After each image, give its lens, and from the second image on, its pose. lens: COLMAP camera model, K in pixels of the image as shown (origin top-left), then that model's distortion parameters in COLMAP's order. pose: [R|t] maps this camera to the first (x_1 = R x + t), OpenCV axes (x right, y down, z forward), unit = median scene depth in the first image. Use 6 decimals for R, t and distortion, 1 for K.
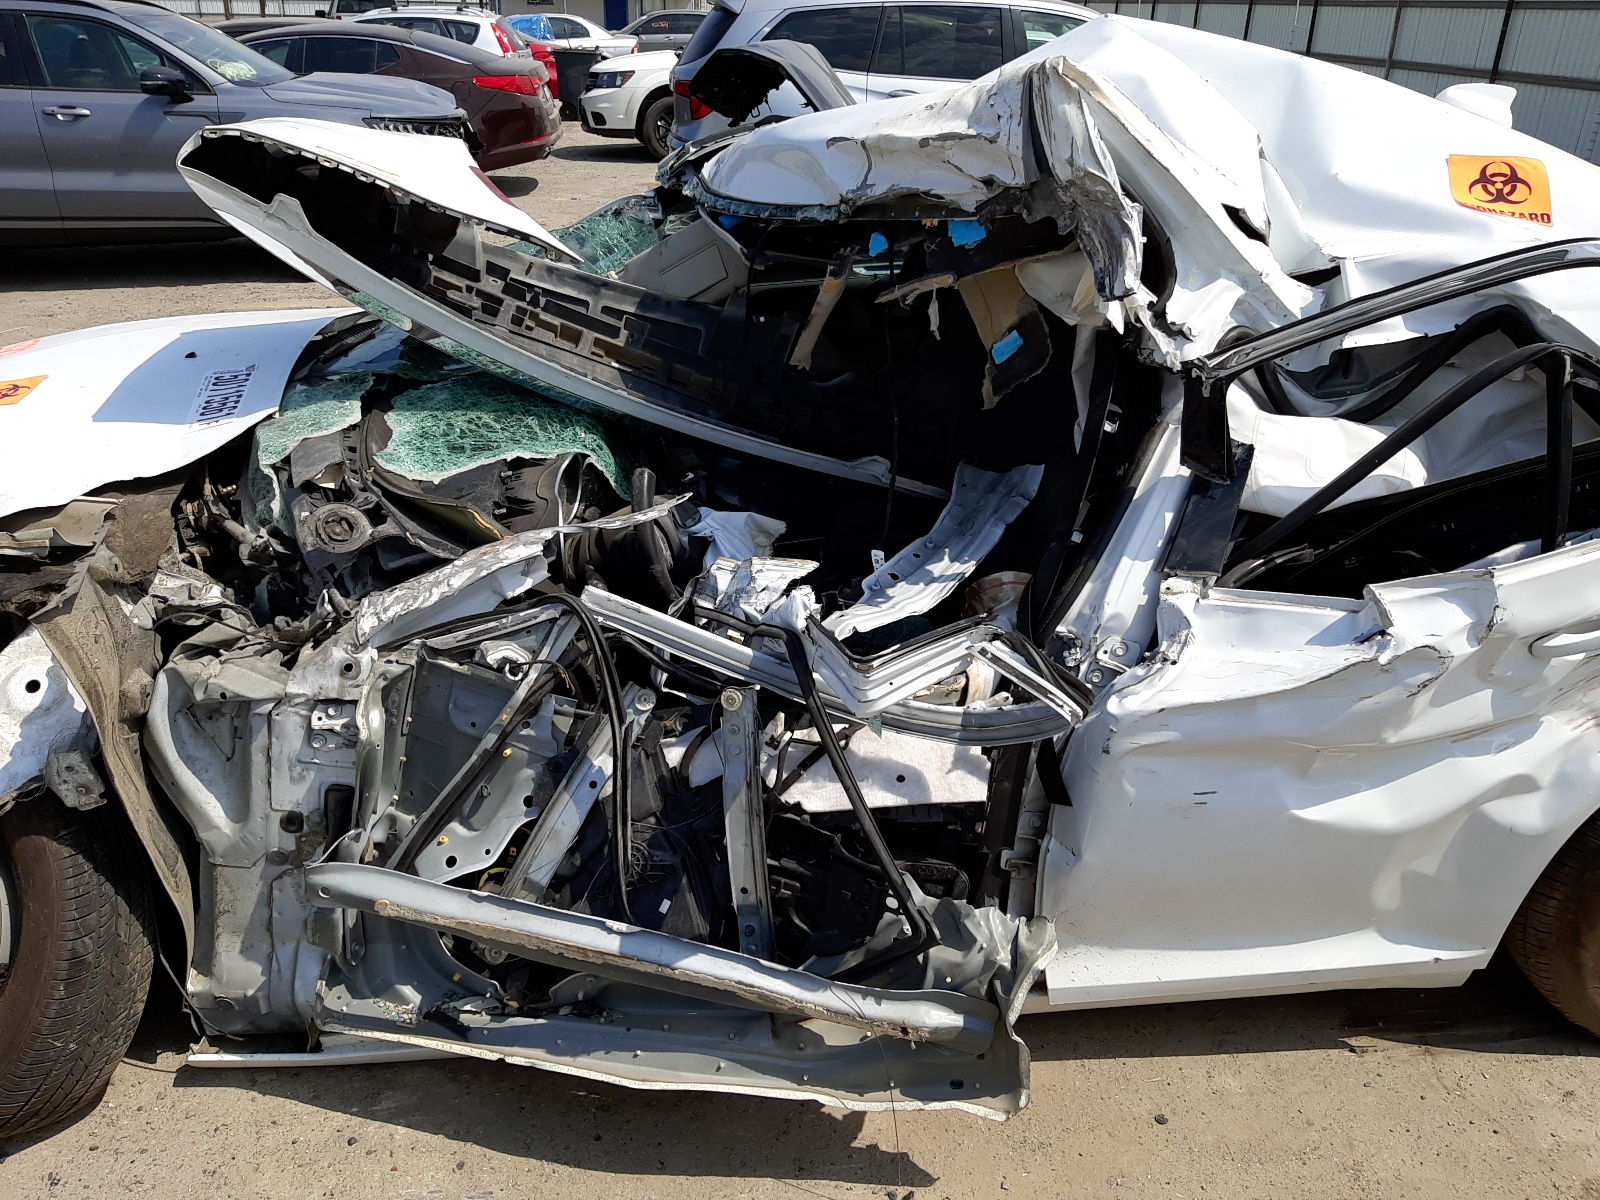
lens RADIAL K [[1229.4, 0, 800.0], [0, 1229.4, 600.0], [0, 0, 1]] dist [0.006052, 0.000590]
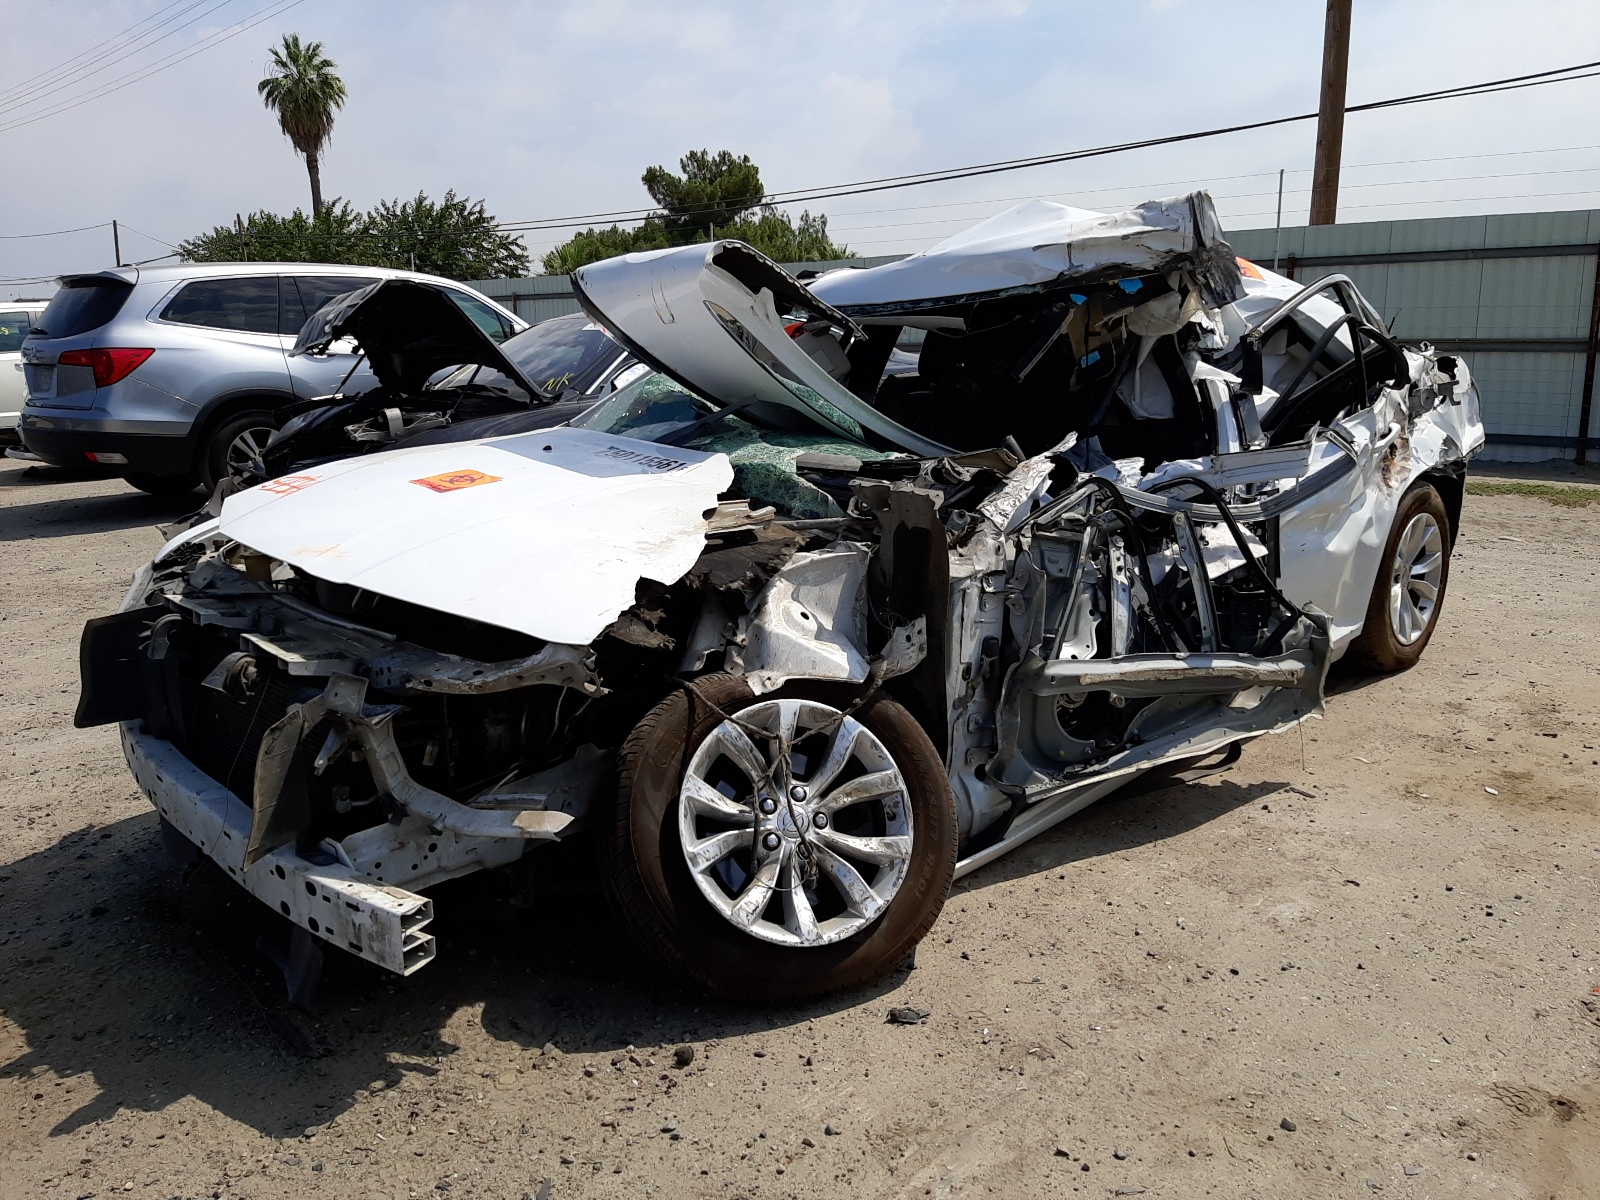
lens RADIAL K [[1229.4, 0, 800.0], [0, 1229.4, 600.0], [0, 0, 1]] dist [0.006052, 0.000590]
pose [[0.758489, -0.175498, 0.627611, -1.521225], [0.309761, 0.944398, -0.110277, 0.207546], [-0.573361, 0.278053, 0.770677, -0.028980]]
